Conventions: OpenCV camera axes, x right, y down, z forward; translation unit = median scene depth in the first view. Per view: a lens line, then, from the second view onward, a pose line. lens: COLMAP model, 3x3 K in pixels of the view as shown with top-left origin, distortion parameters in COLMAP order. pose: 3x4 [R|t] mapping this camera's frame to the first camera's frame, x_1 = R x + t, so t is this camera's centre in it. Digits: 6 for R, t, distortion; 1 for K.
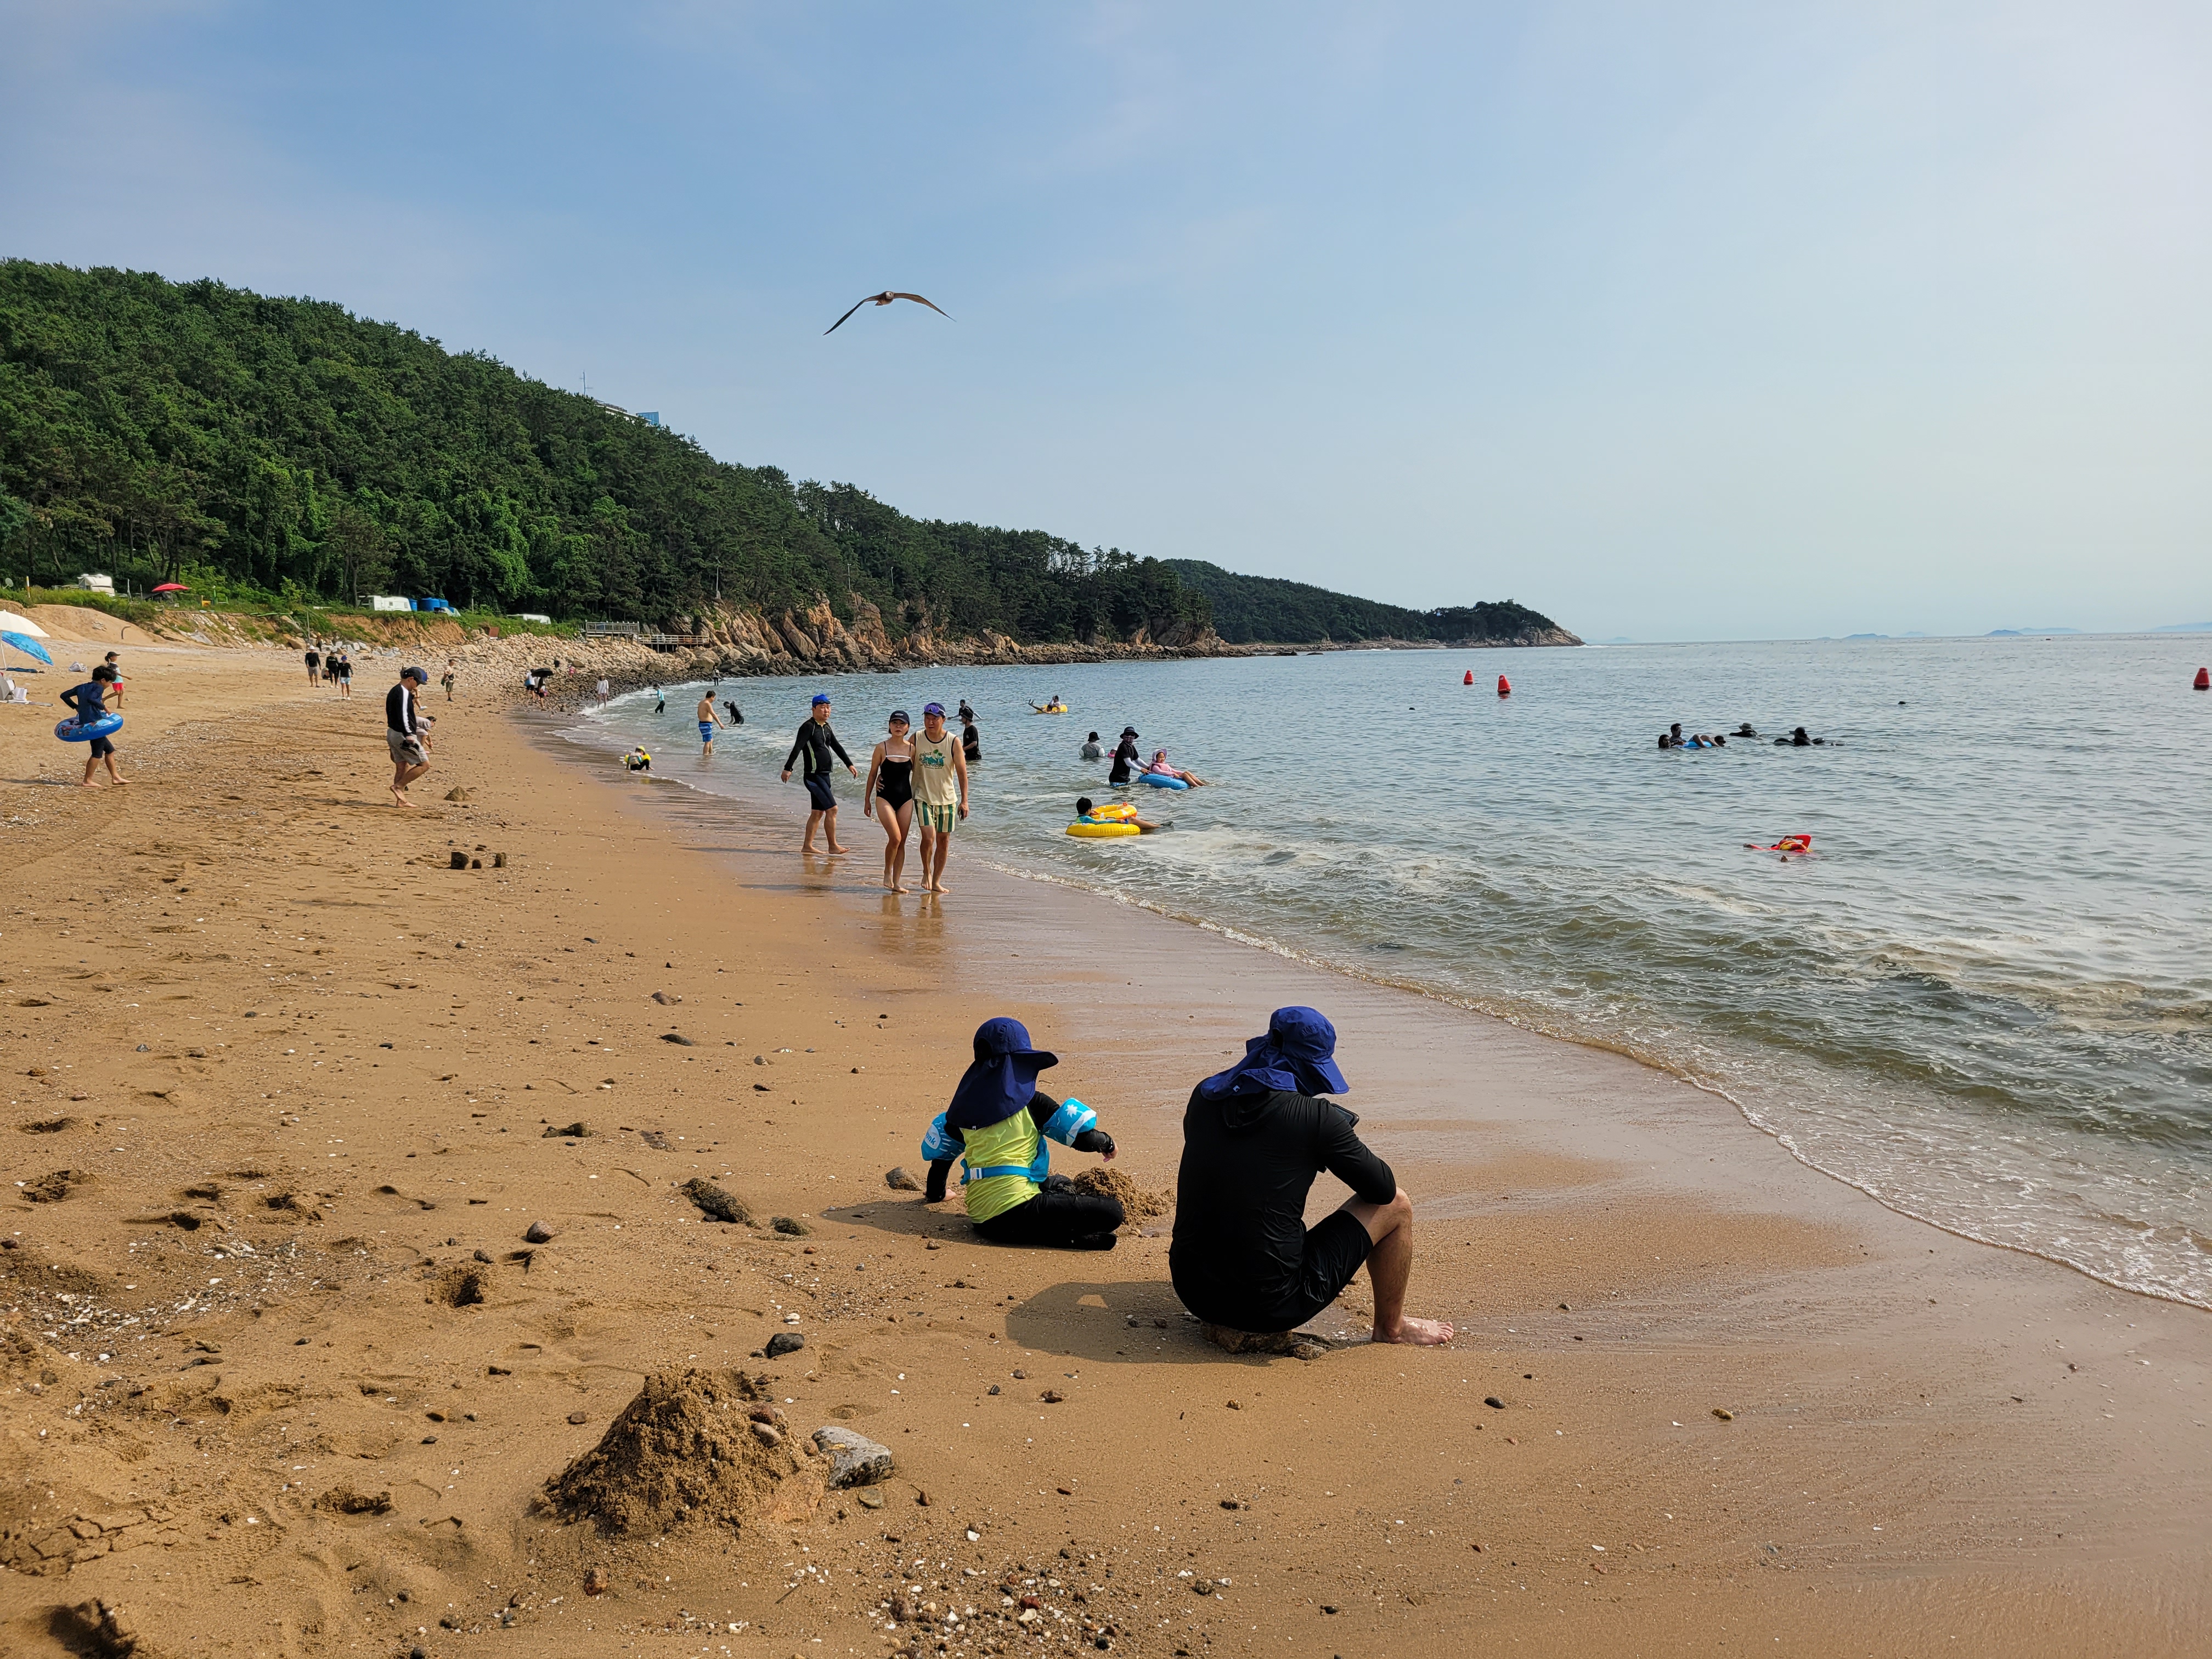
lens RADIAL K [[1665.0, 0, 1100.8], [0, 1665.0, 846.4], [0, 0, 1]] dist [0.064605, -0.049260]
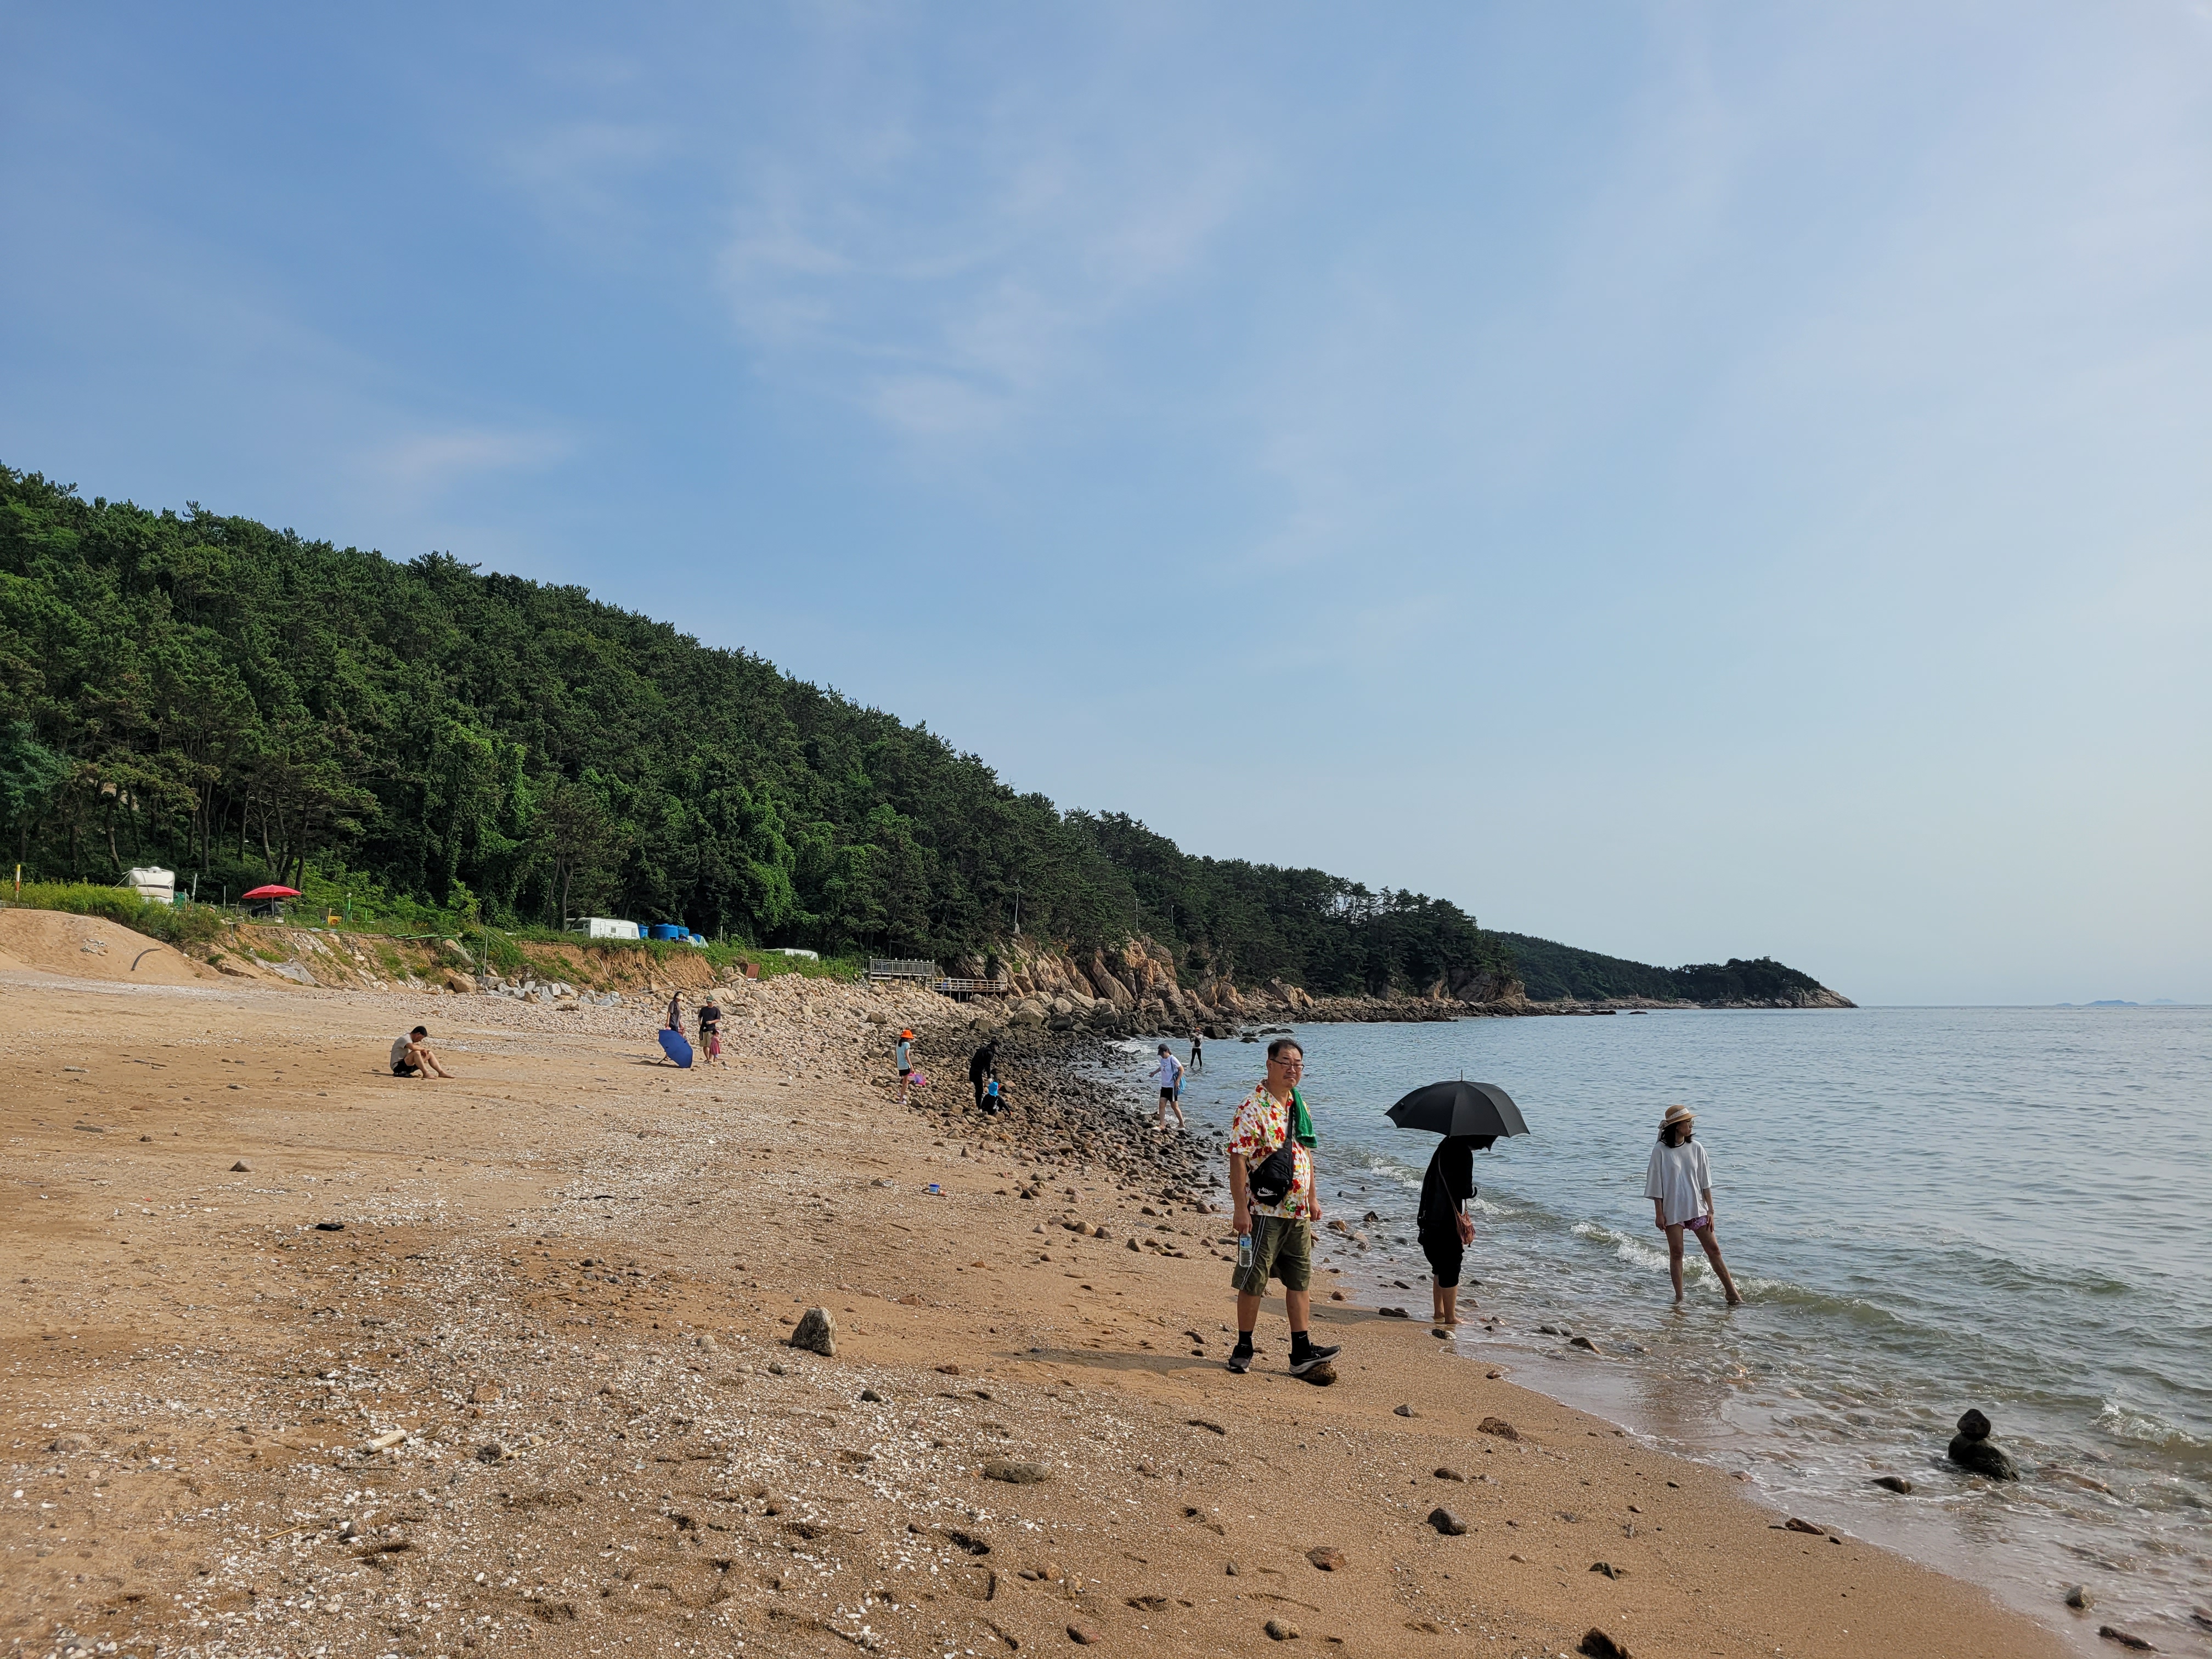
lens RADIAL K [[1650.7, 0, 1075.8], [0, 1650.7, 850.9], [0, 0, 1]] dist [0.058905, -0.038825]
pose [[0.992520, -0.000956, -0.122078, -0.112093], [-0.024485, 0.978093, -0.206723, -0.029672], [0.119602, 0.208166, 0.970754, 0.265105]]
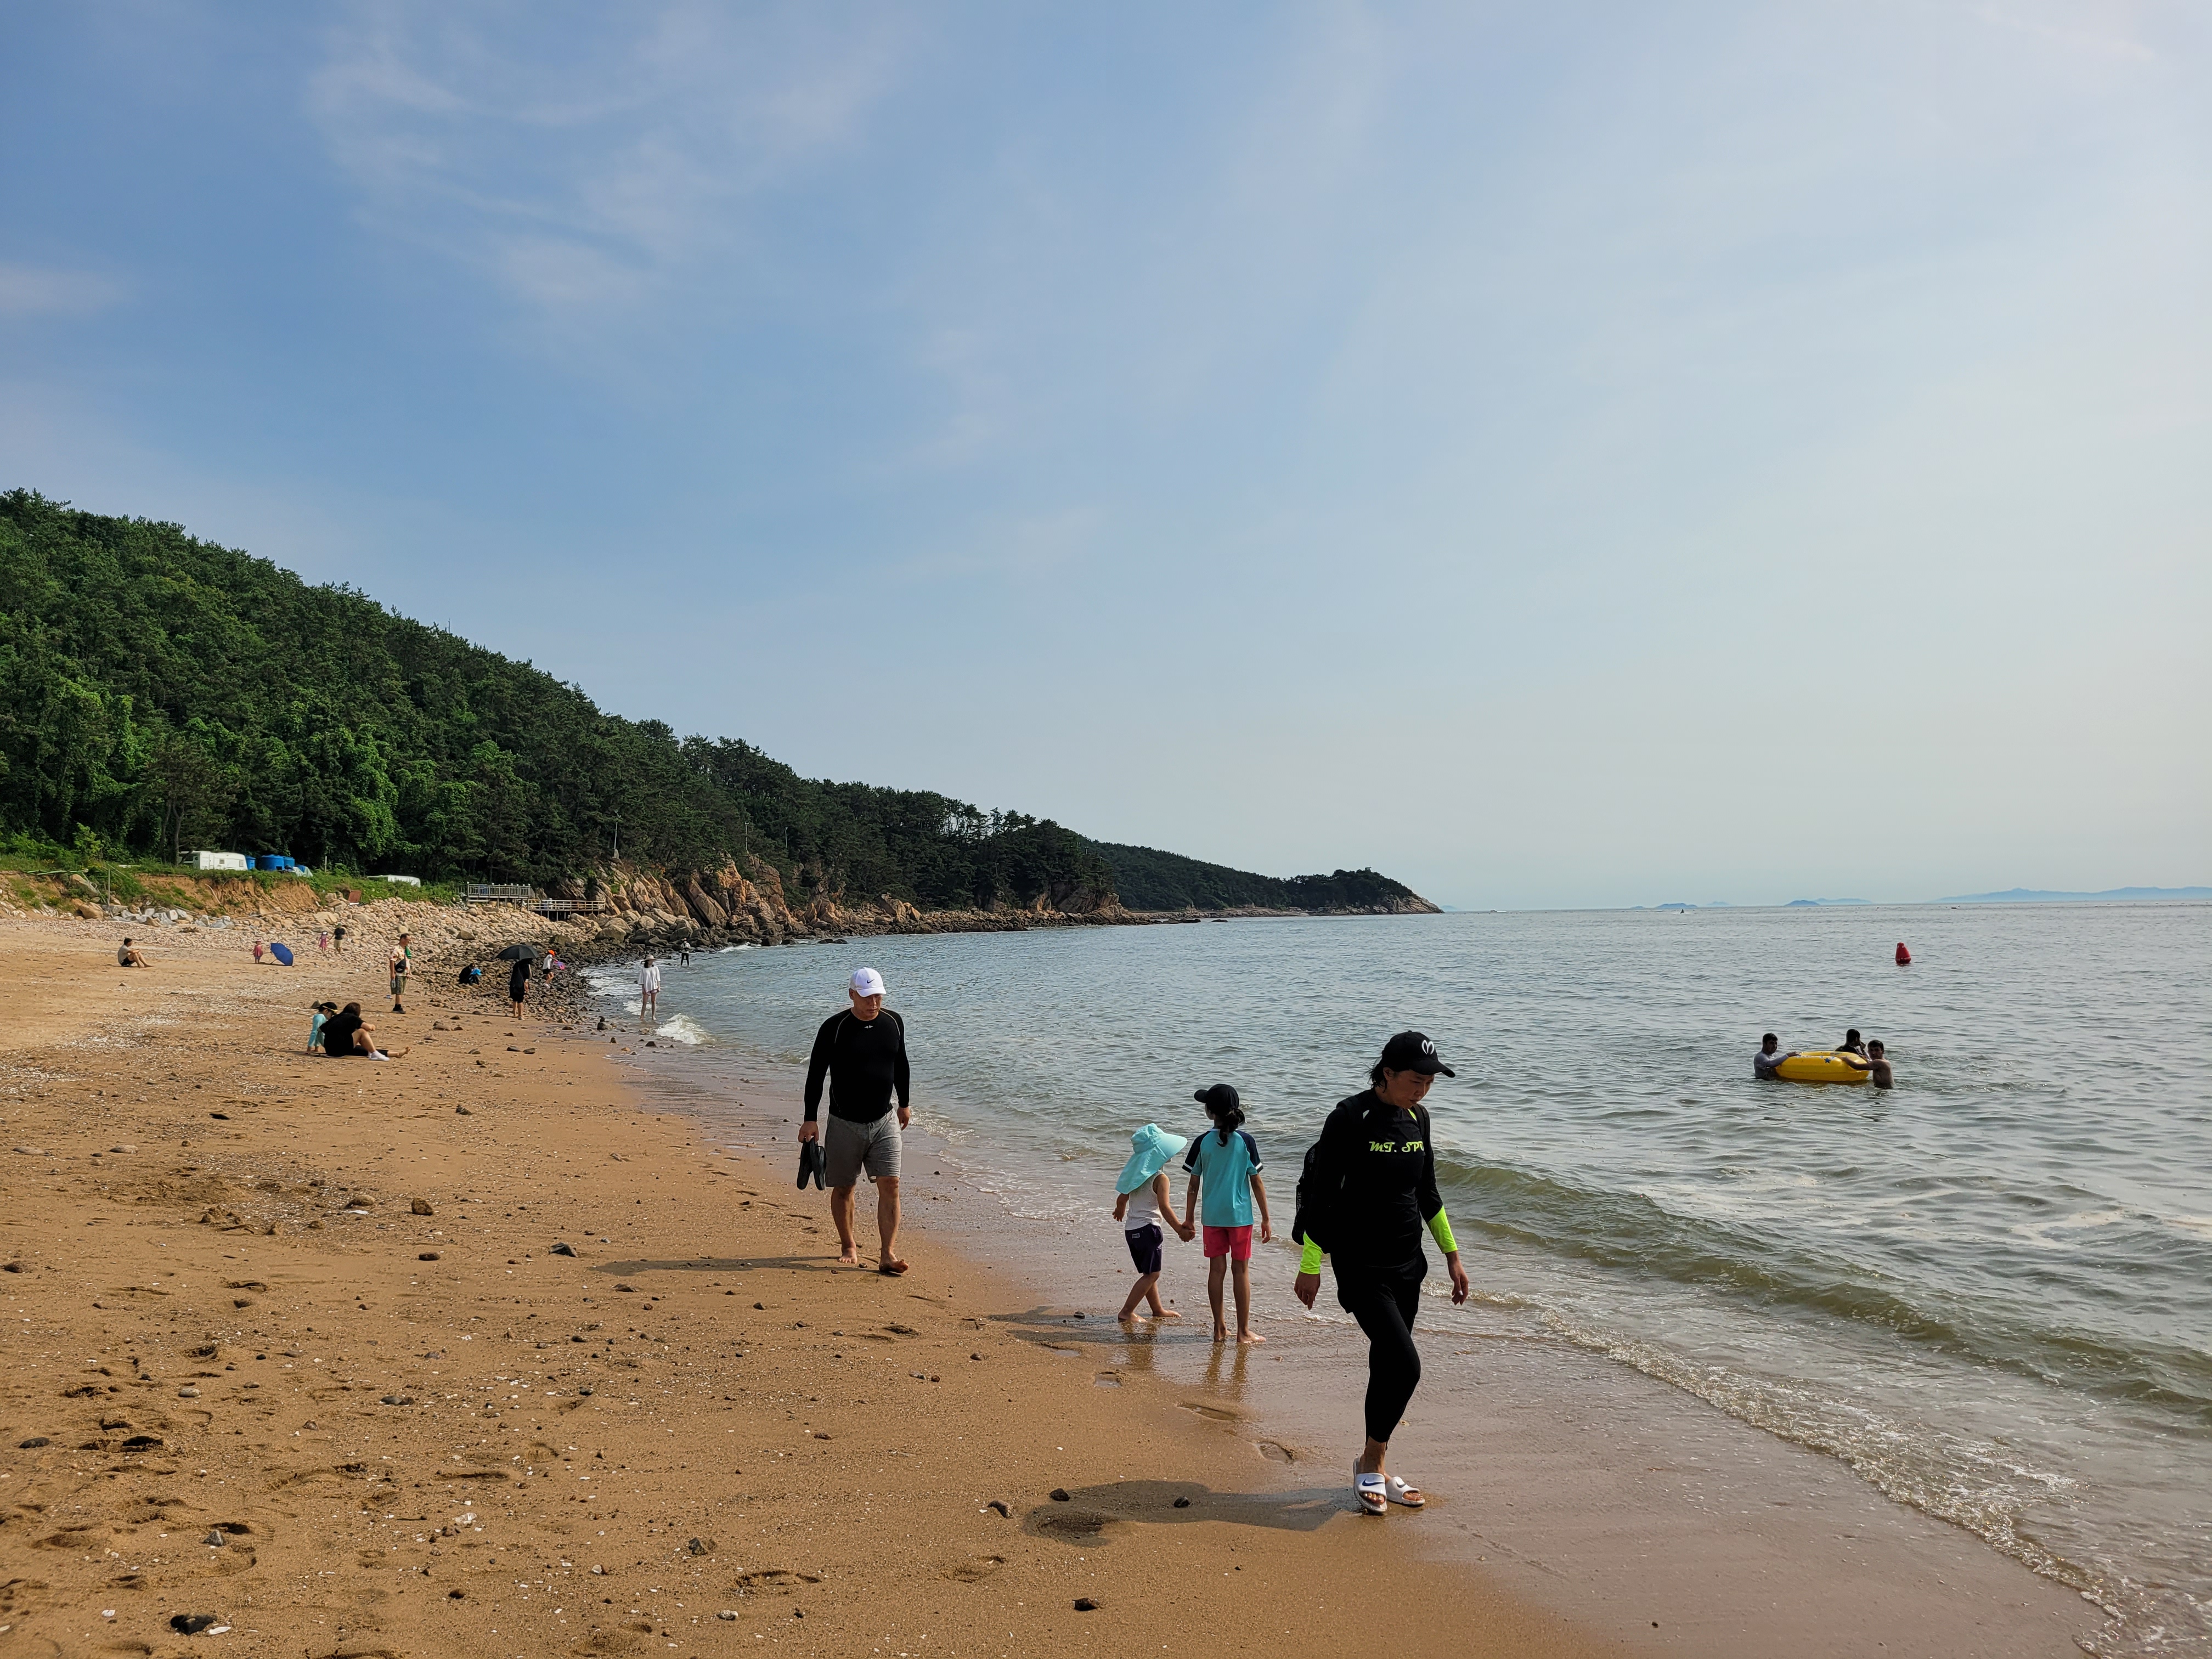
lens RADIAL K [[1660.8, 0, 1068.9], [0, 1660.8, 847.6], [0, 0, 1]] dist [0.070311, -0.054822]
pose [[0.996934, 0.001437, 0.078236, -0.066277], [0.011018, 0.987292, -0.158532, -0.015985], [-0.077470, 0.158908, 0.984249, 0.144475]]
